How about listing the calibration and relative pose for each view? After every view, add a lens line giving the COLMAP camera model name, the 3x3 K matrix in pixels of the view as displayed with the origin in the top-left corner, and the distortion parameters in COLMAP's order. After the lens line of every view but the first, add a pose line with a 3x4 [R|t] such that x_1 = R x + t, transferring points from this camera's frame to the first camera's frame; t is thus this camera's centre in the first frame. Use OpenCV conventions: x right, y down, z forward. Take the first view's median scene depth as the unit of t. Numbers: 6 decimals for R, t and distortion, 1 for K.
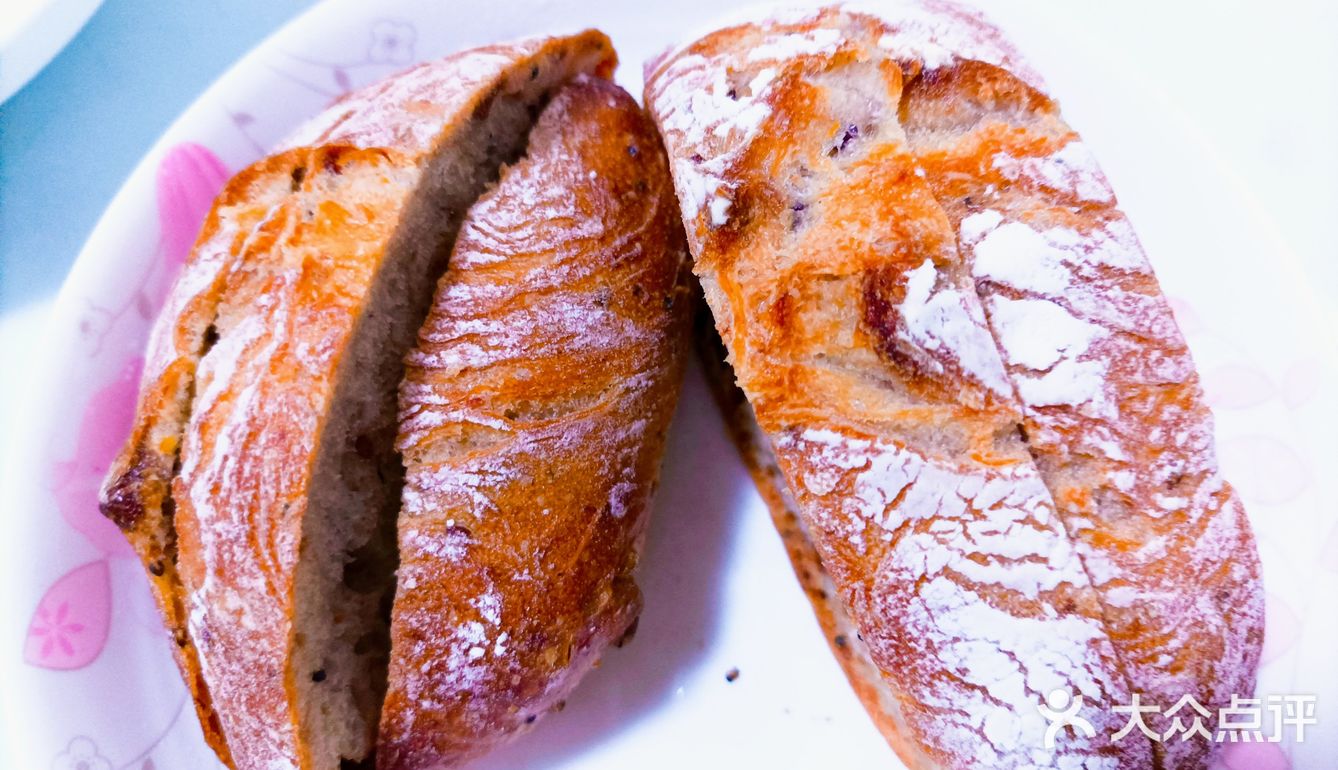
lens RADIAL K [[1097.9, 0, 686.2], [0, 1097.9, 386.3], [0, 0, 1]] dist [0.000446, -0.109575]
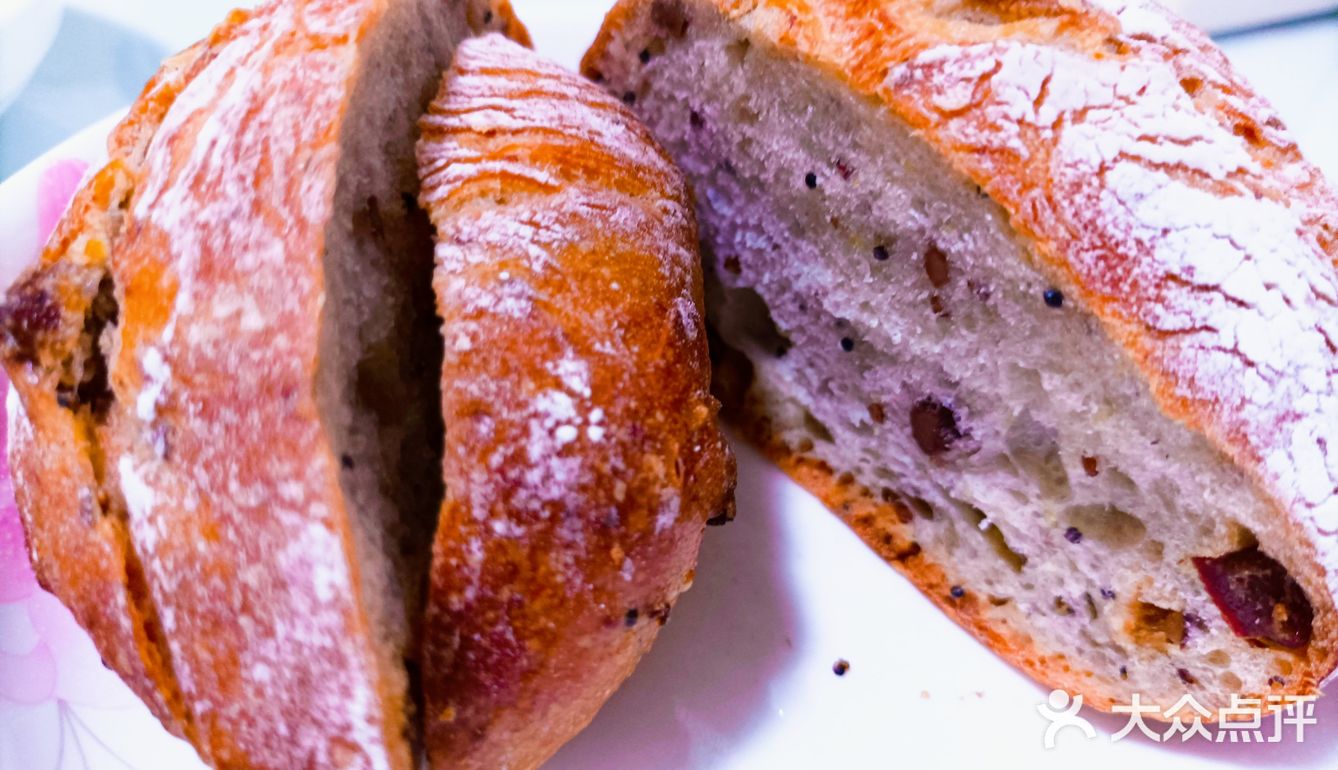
lens RADIAL K [[1097.9, 0, 686.2], [0, 1097.9, 386.3], [0, 0, 1]] dist [0.000446, -0.109575]
pose [[0.958886, -0.120370, 0.256998, -0.298067], [0.238584, 0.832297, -0.500359, 0.595393], [-0.153671, 0.541103, 0.826797, 0.396207]]
